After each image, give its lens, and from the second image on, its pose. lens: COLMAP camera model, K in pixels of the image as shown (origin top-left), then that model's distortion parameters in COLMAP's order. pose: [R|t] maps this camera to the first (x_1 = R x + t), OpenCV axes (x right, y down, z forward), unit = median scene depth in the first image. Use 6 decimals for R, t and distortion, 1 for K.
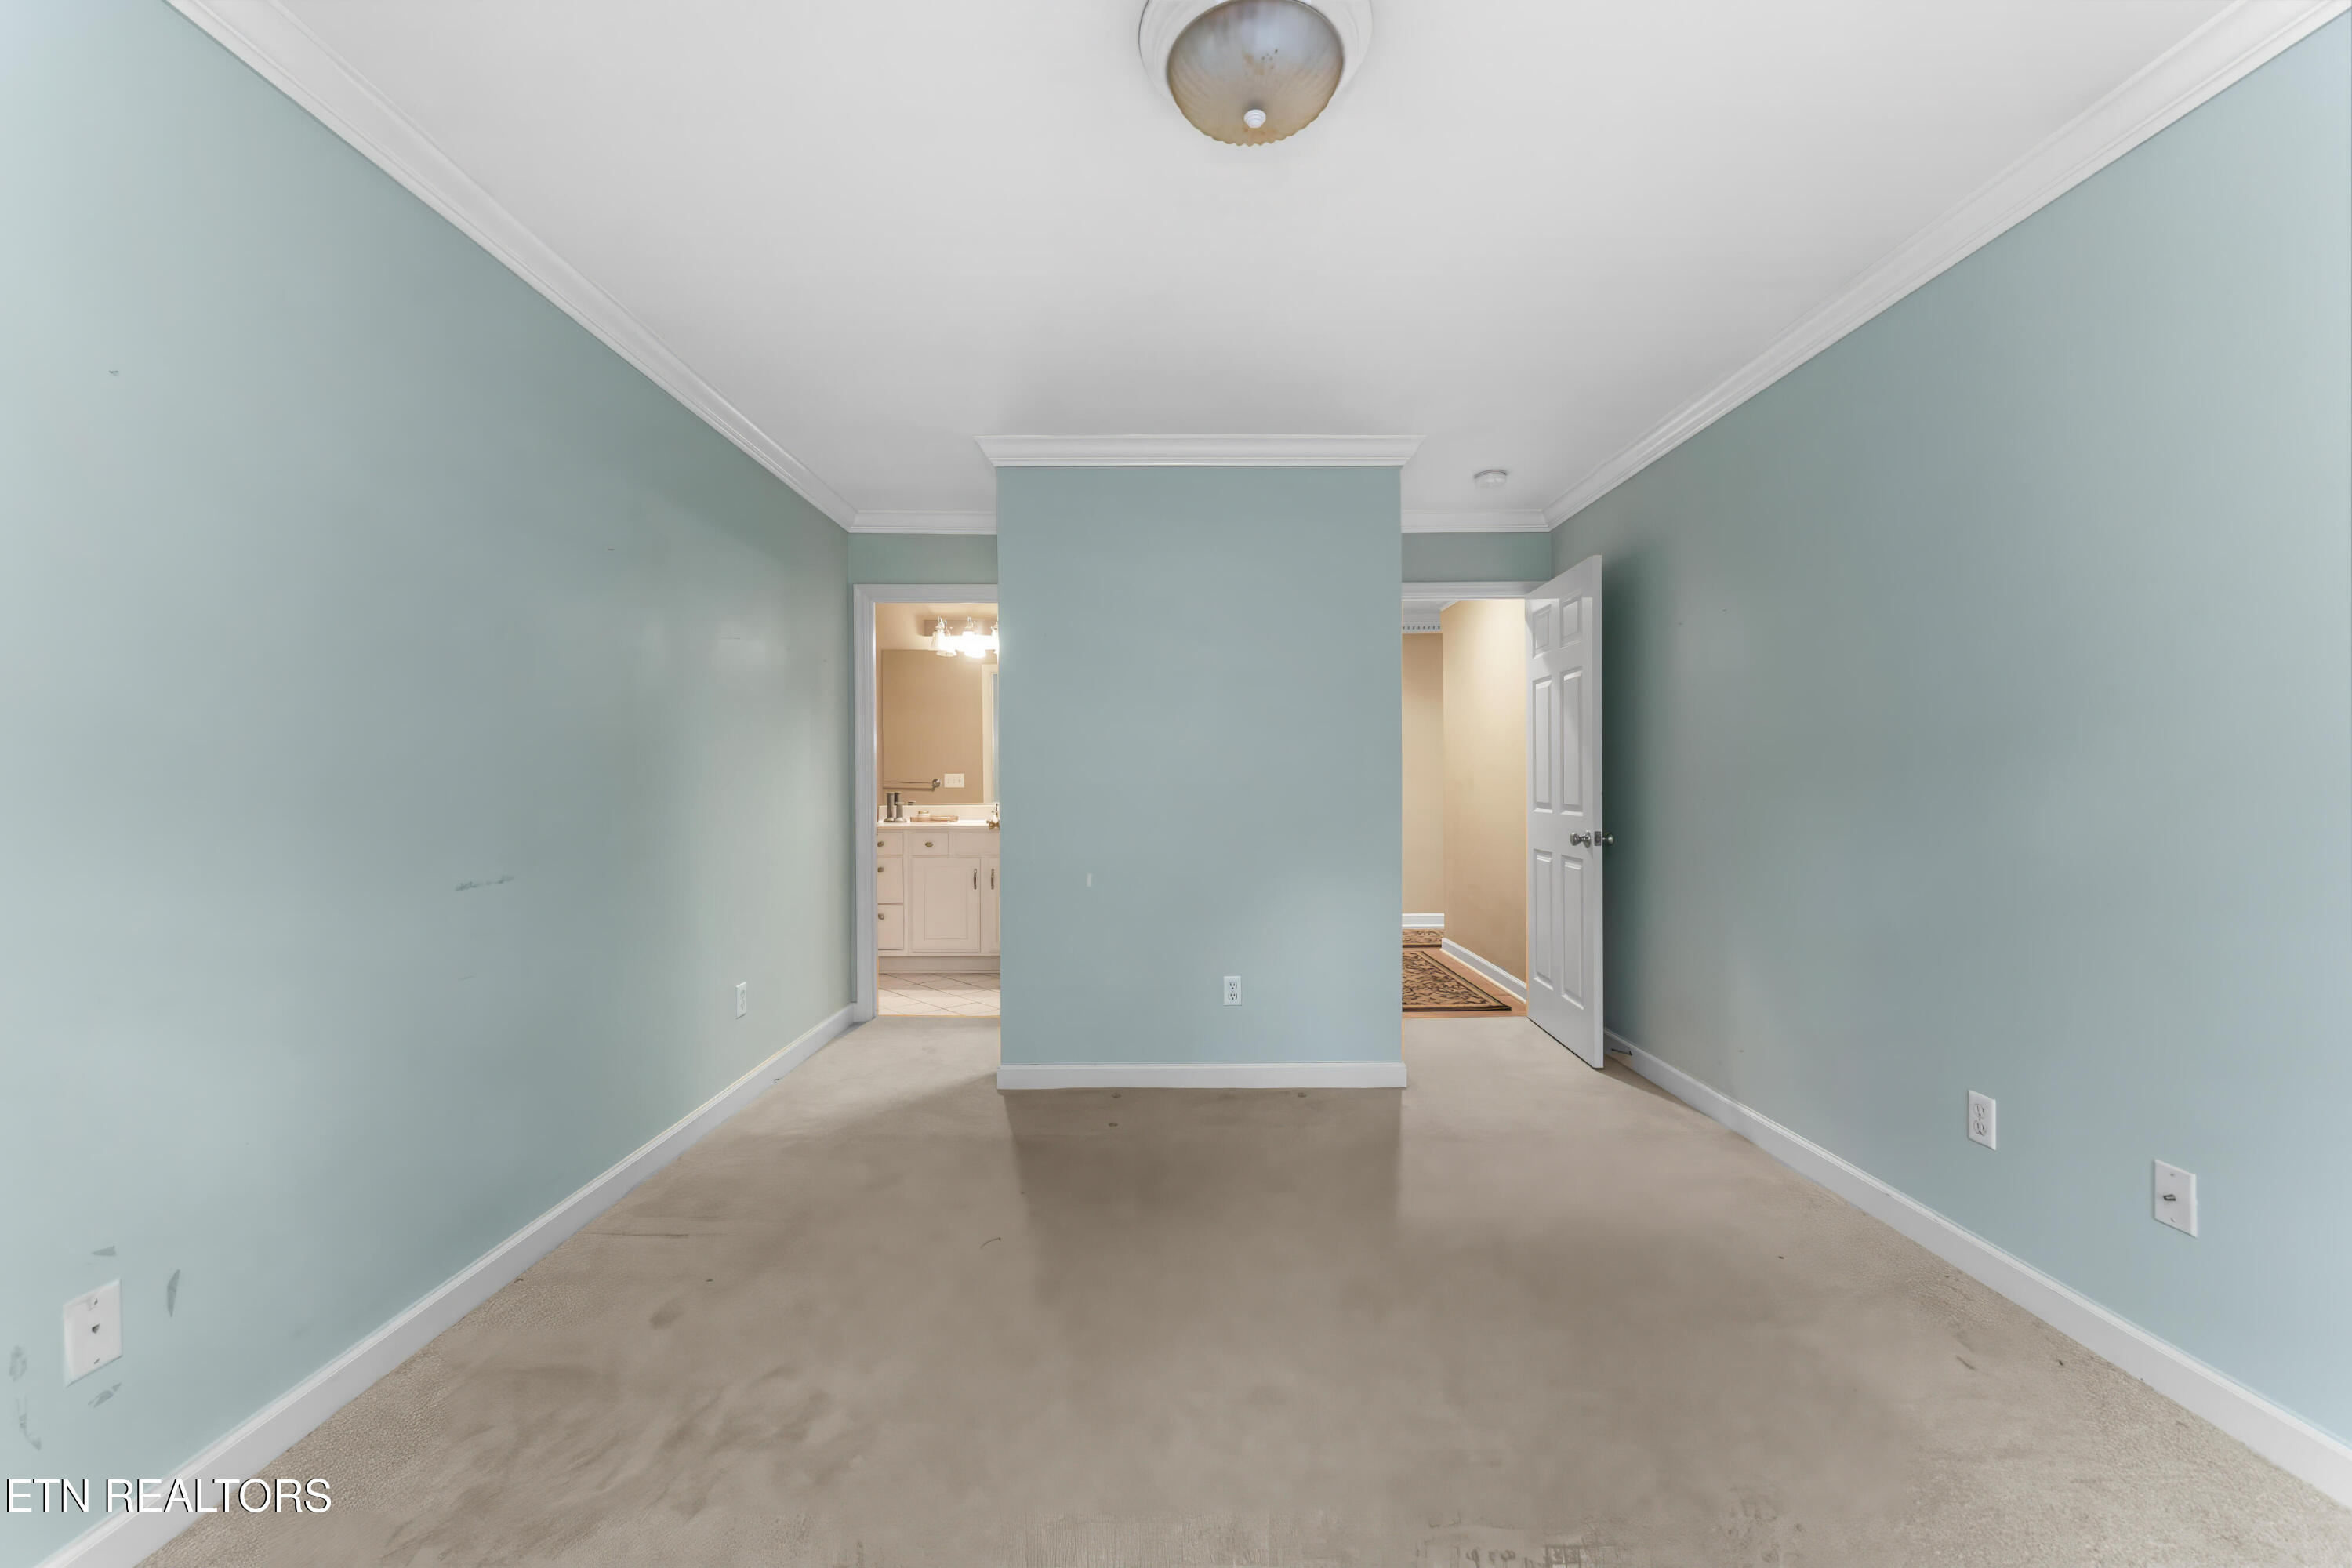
lens RADIAL K [[941.2, 0, 1175.4], [0, 941.2, 785.0], [0, 0, 1]] dist [-0.002346, 0.000148]
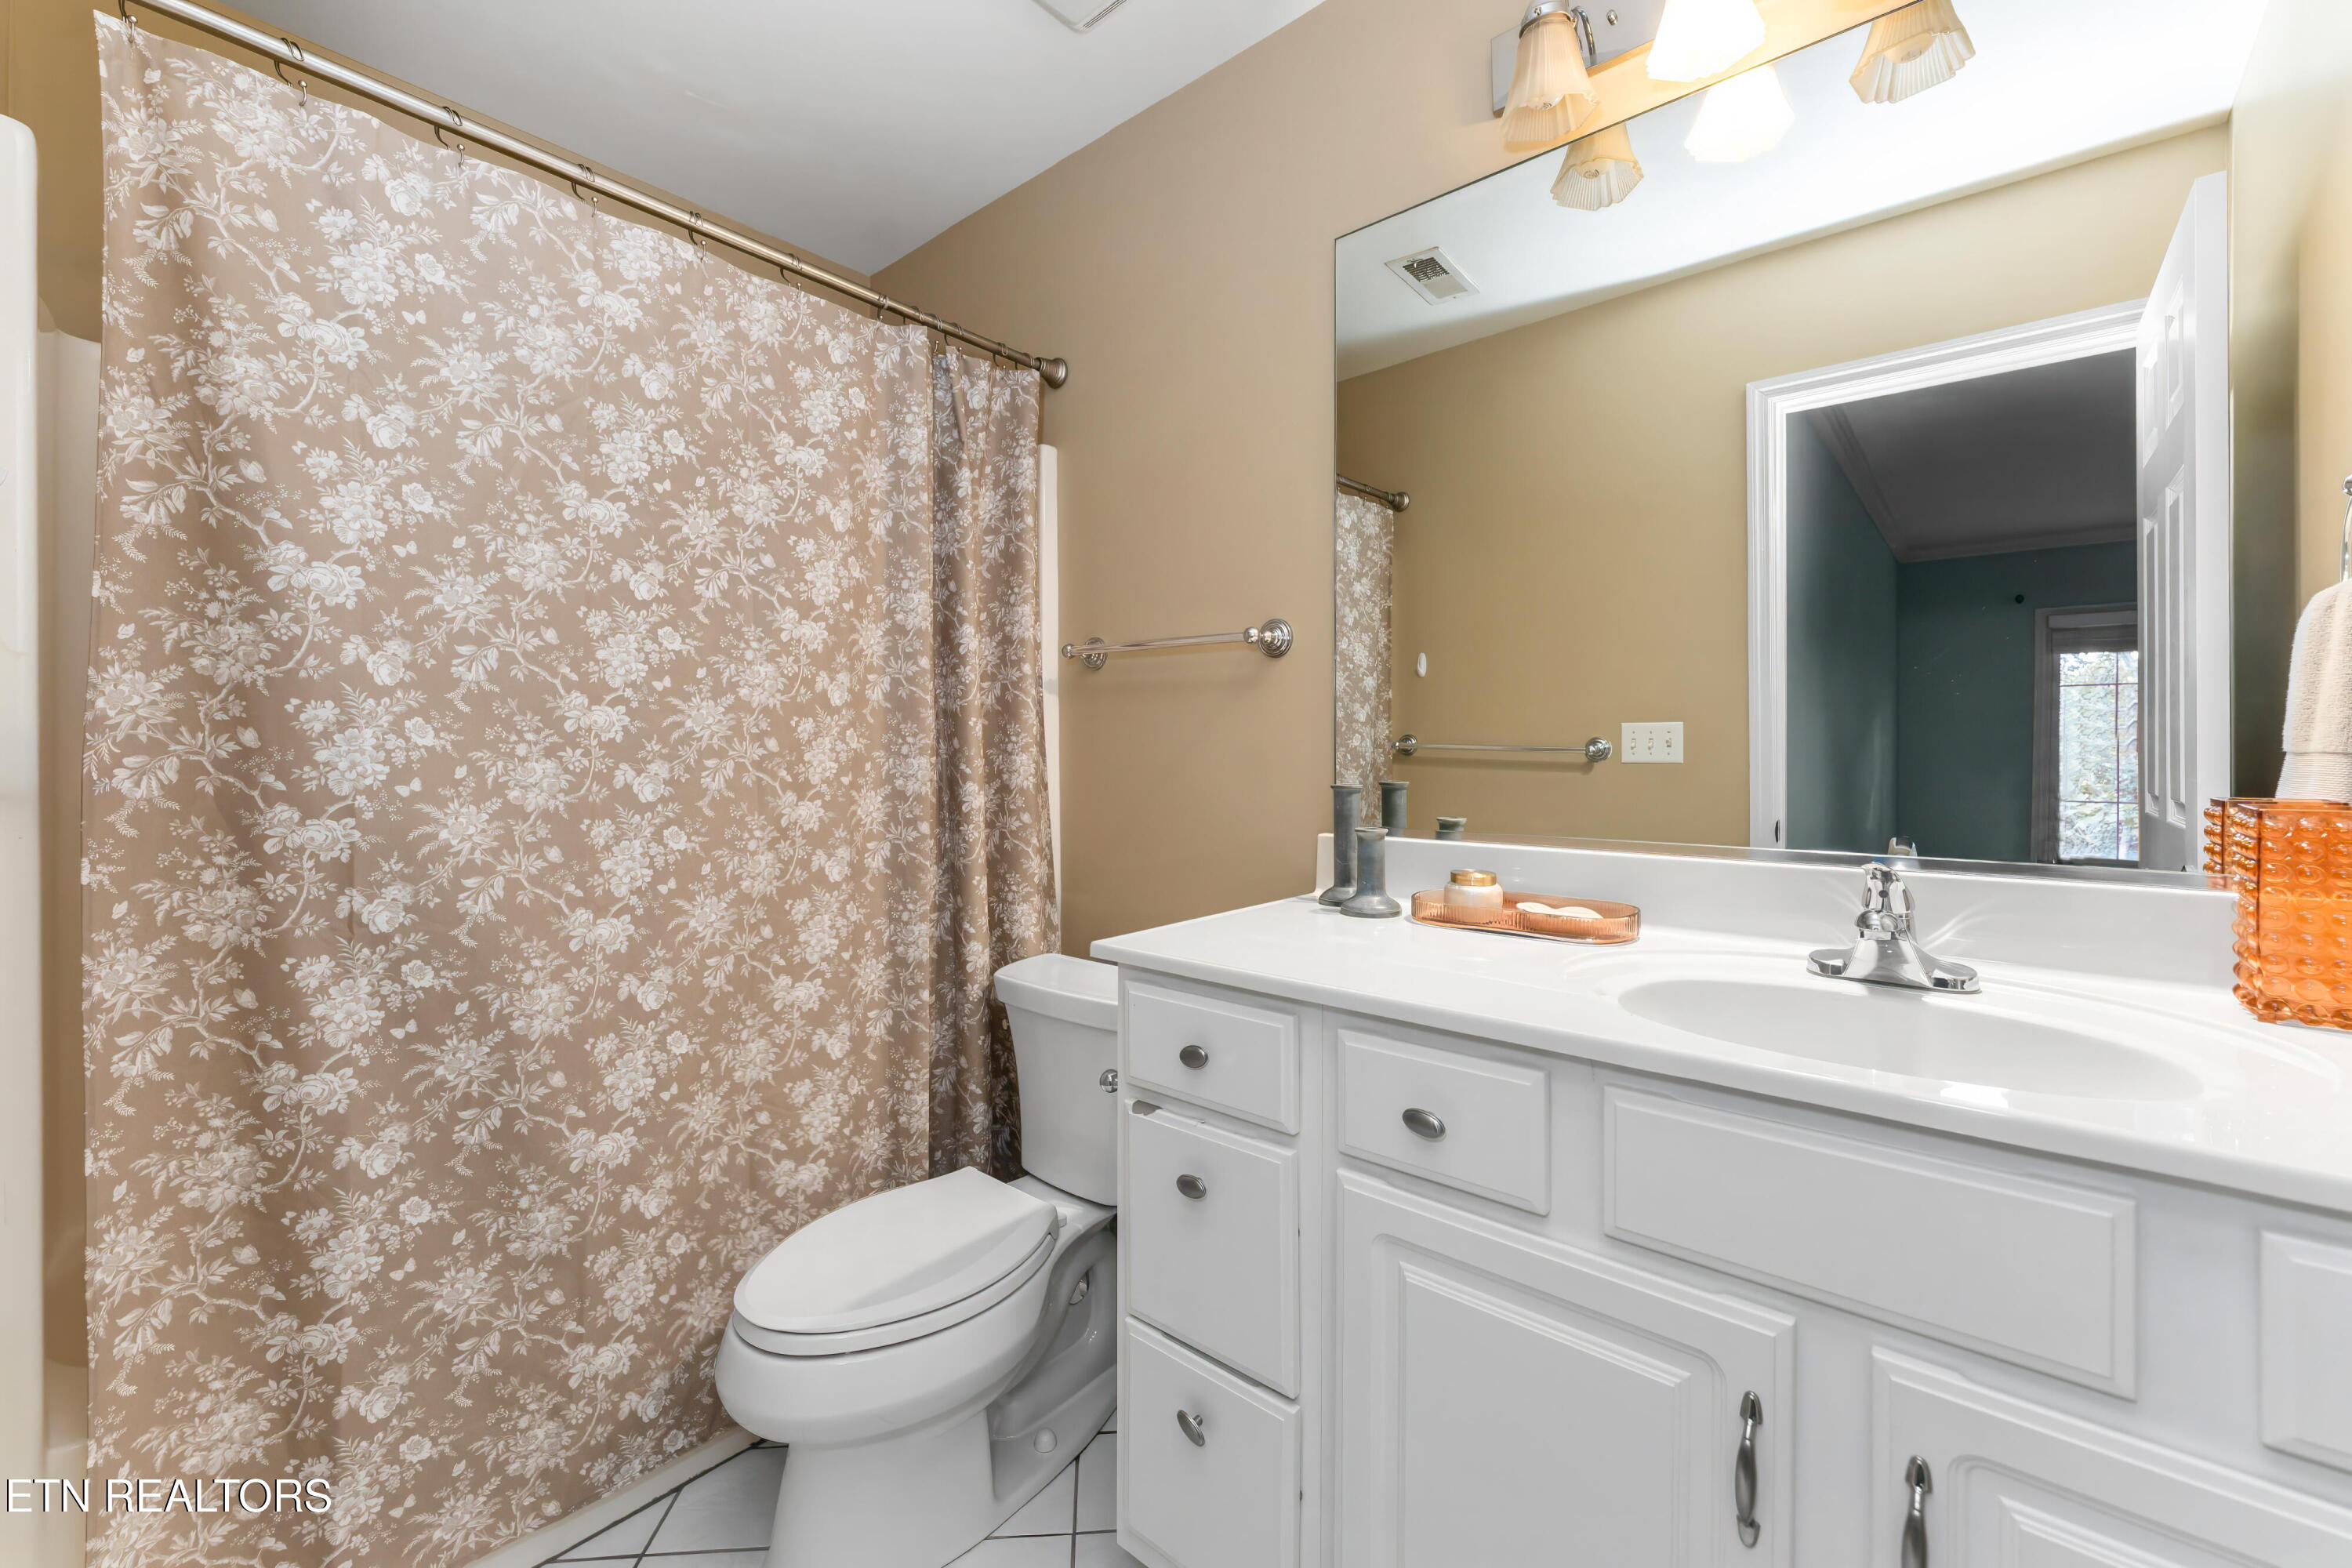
lens RADIAL K [[941.2, 0, 1178.1], [0, 941.2, 767.0], [0, 0, 1]] dist [-0.002346, 0.000148]
pose [[0.748425, 0.010090, -0.663143, -0.171244], [-0.000575, 0.999894, 0.014565, -0.000622], [0.663219, -0.010520, 0.748351, 0.785315]]
